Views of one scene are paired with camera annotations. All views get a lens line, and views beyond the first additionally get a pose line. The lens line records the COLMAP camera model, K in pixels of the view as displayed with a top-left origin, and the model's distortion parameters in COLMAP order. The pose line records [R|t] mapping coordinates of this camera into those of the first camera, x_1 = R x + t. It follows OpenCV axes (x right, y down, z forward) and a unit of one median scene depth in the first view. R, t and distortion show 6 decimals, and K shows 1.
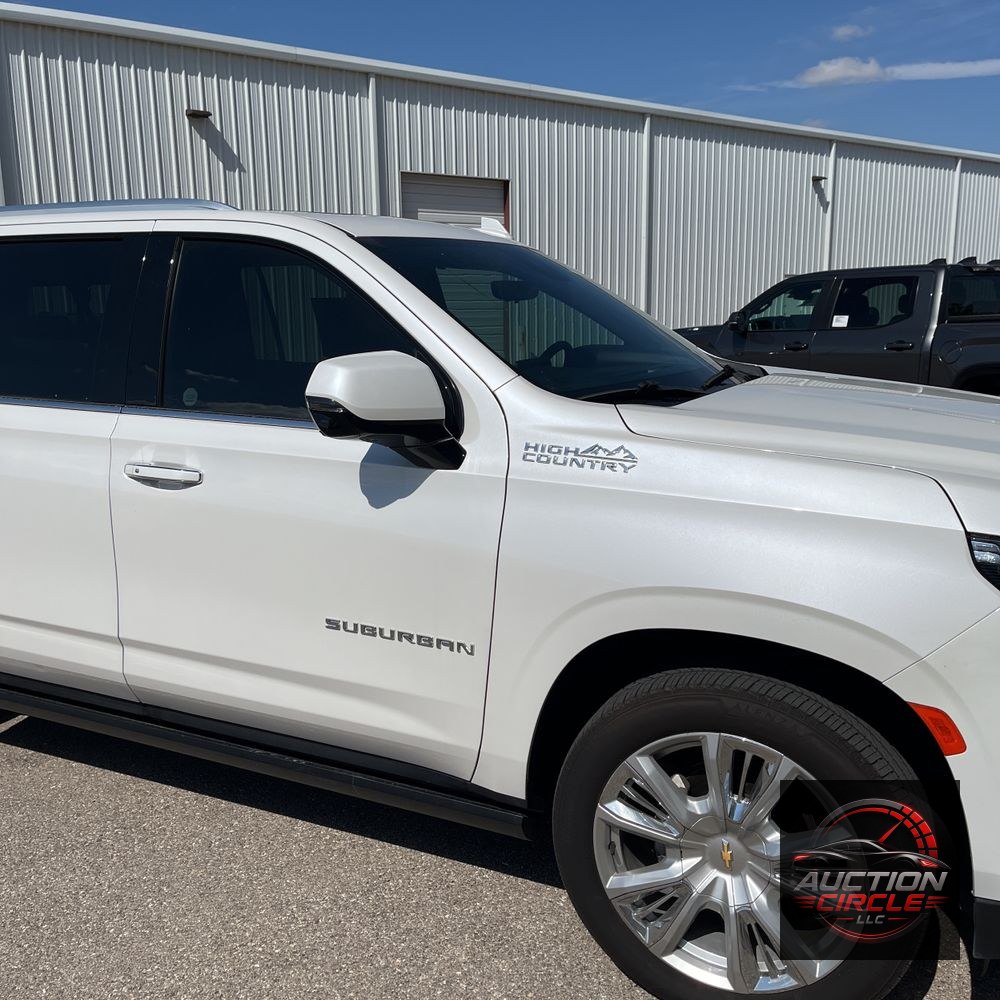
lens RADIAL K [[1032.1, 0, 492.9], [0, 1032.1, 497.3], [0, 0, 1]] dist [0.063428, -0.060942]
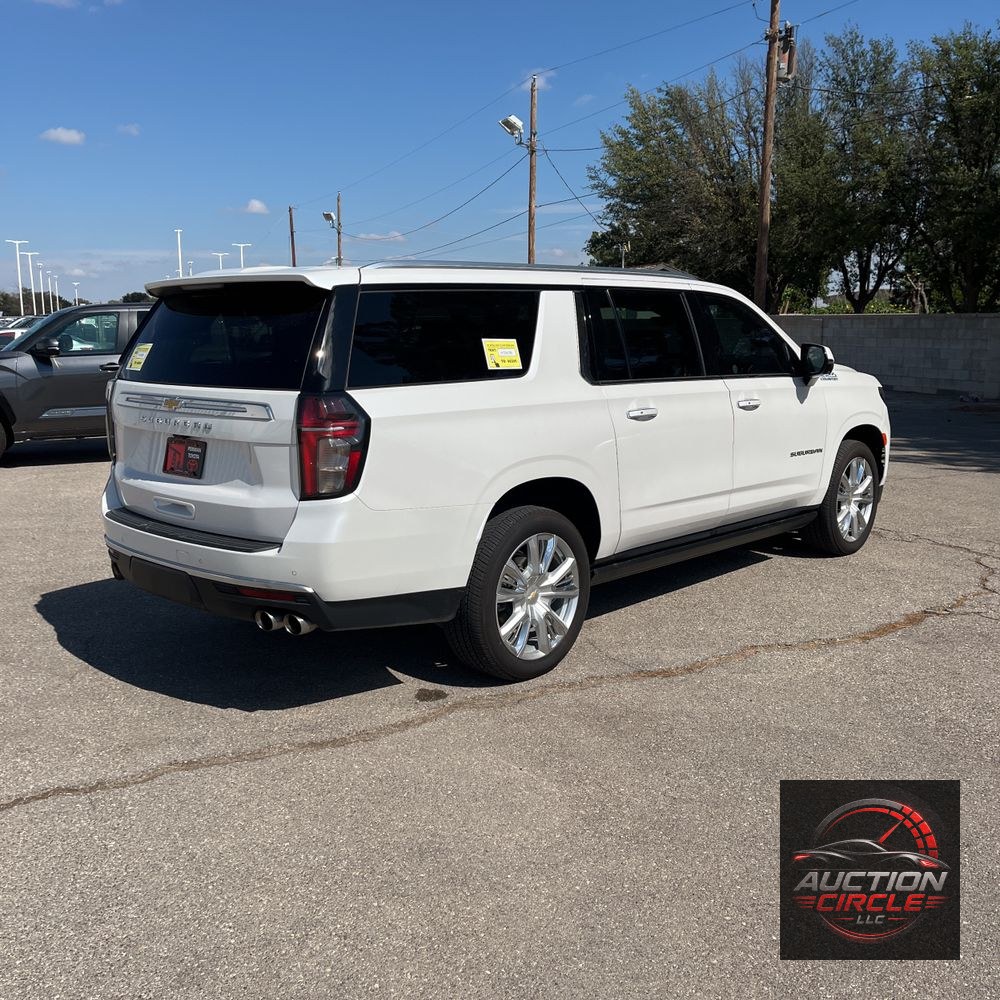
lens RADIAL K [[1032.1, 0, 492.9], [0, 1032.1, 497.3], [0, 0, 1]] dist [0.063428, -0.060942]
pose [[0.285911, -0.152049, 0.946116, -2.398598], [0.180230, 0.978243, 0.102747, -0.141579], [-0.941155, 0.141142, 0.307095, 0.818918]]
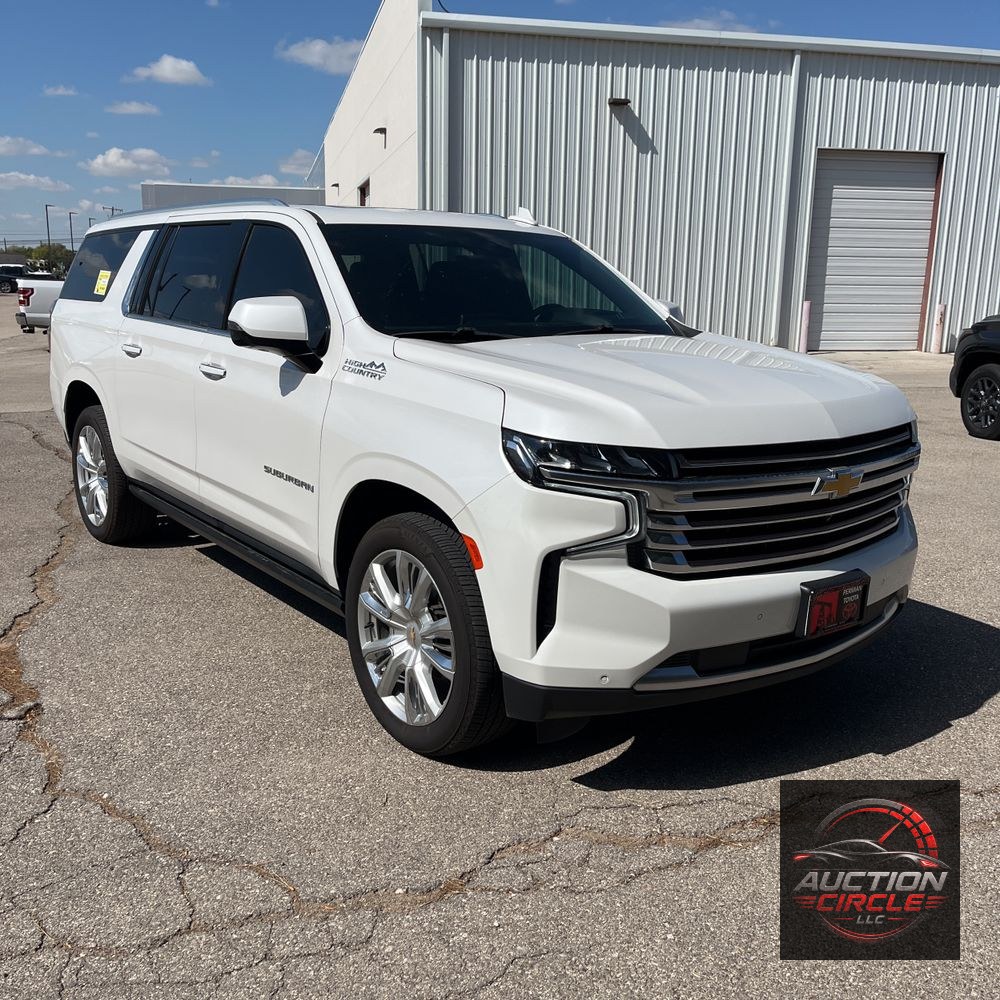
lens RADIAL K [[1062.9, 0, 487.7], [0, 1062.9, 500.6], [0, 0, 1]] dist [0.038438, -0.013761]
pose [[0.886659, 0.124091, -0.445463, 0.782573], [-0.115913, 0.992208, 0.045681, 0.050355], [0.447660, 0.011131, 0.894134, -0.276726]]
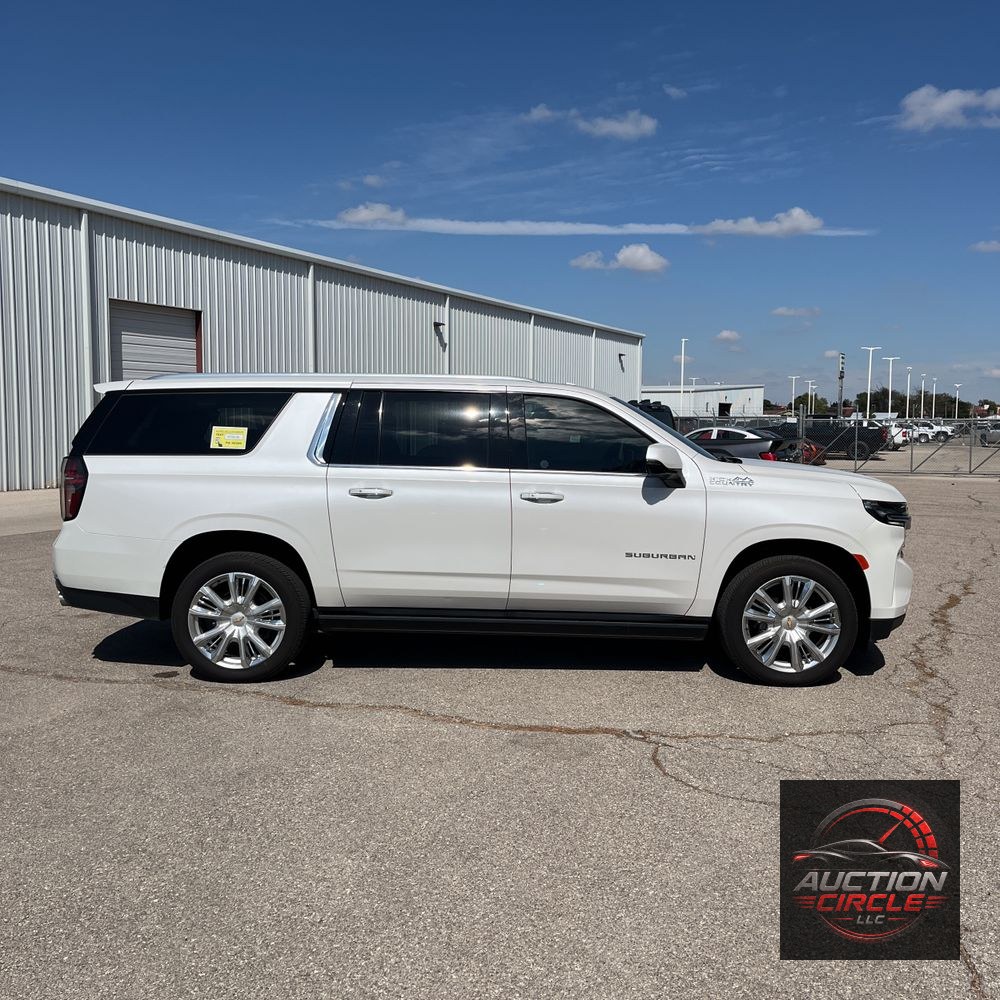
lens RADIAL K [[1076.6, 0, 495.4], [0, 1076.6, 513.0], [0, 0, 1]] dist [0.103908, -0.195676]
pose [[0.901564, -0.018652, 0.432244, -1.351001], [0.062566, 0.994189, -0.087599, 0.200778], [-0.428099, 0.106019, 0.897492, -1.009838]]
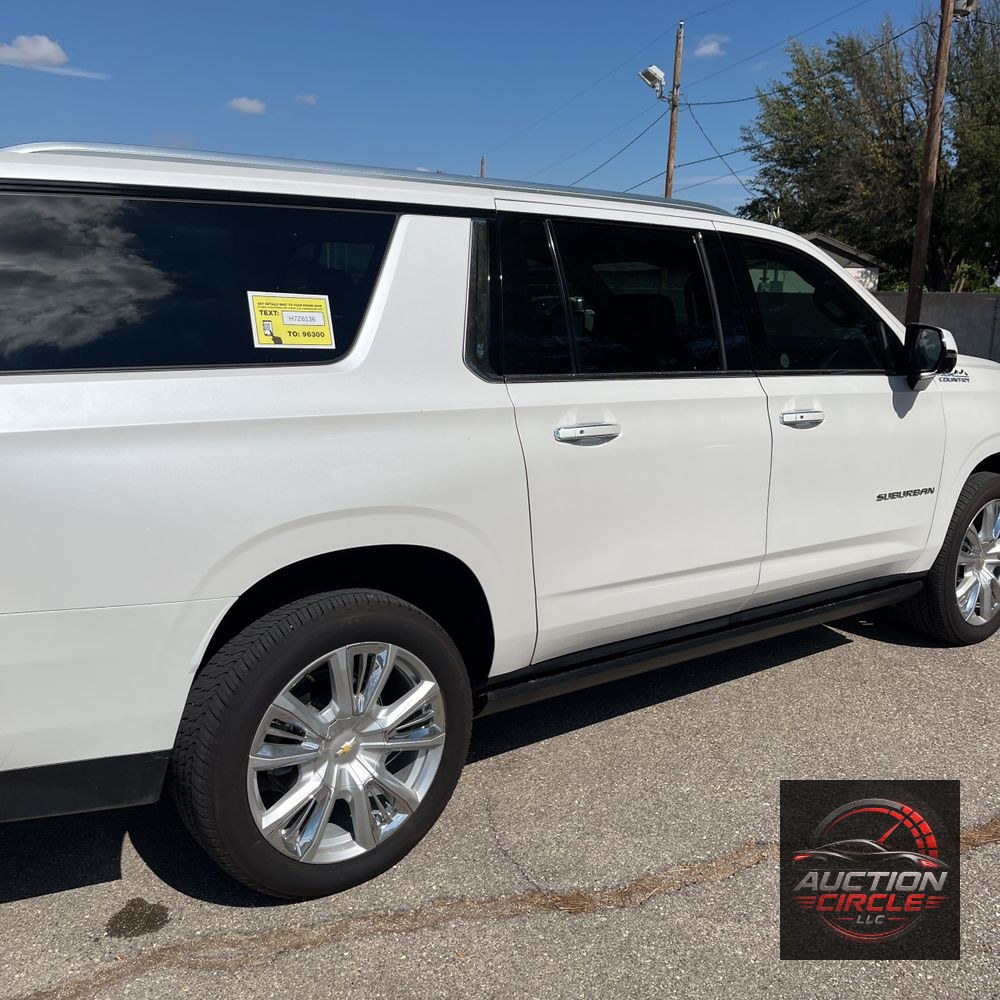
lens RADIAL K [[1032.1, 0, 492.9], [0, 1032.1, 497.3], [0, 0, 1]] dist [0.063428, -0.060942]
pose [[0.424435, -0.157088, 0.891728, -1.600289], [0.142151, 0.984184, 0.105716, -0.112977], [-0.894231, 0.081890, 0.440052, 0.734361]]
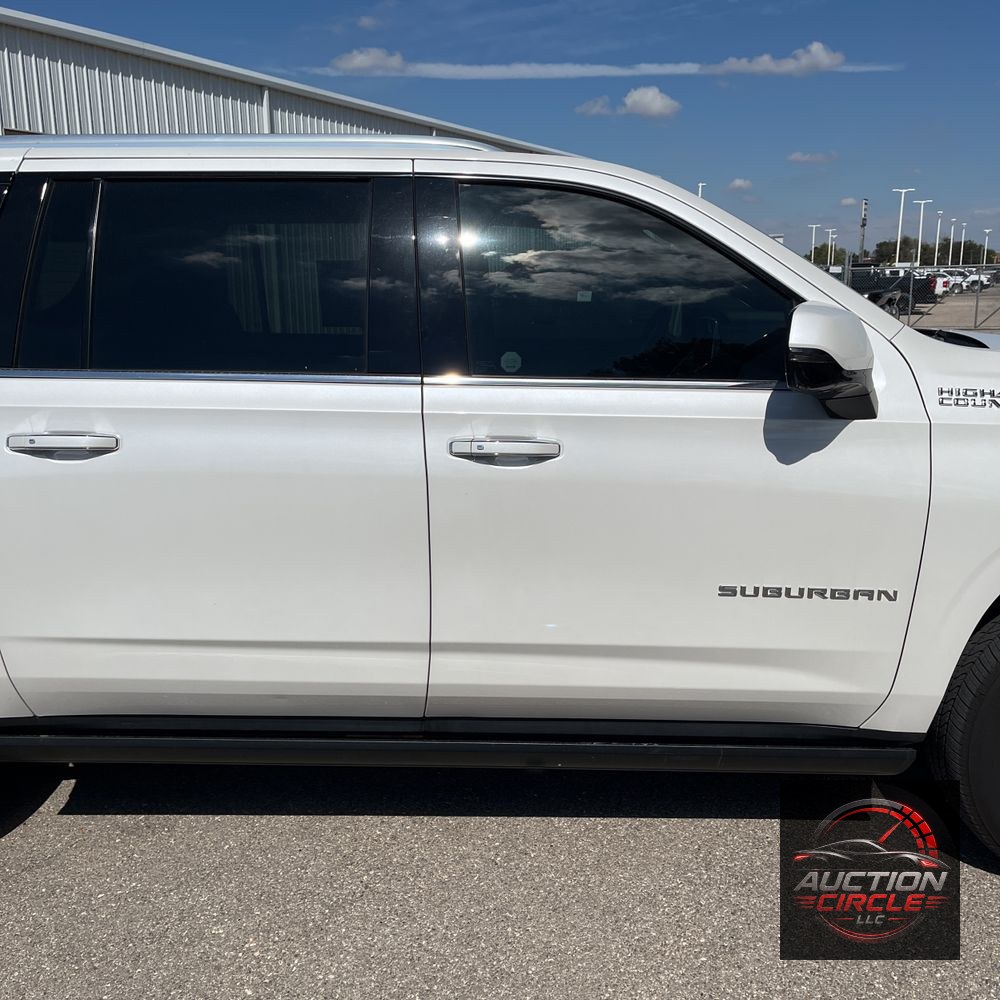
lens RADIAL K [[1032.1, 0, 492.9], [0, 1032.1, 497.3], [0, 0, 1]] dist [0.063428, -0.060942]
pose [[0.906163, -0.084327, 0.414436, -0.656140], [0.077951, 0.996434, 0.032309, -0.010121], [-0.415683, 0.003029, 0.909505, 0.194970]]
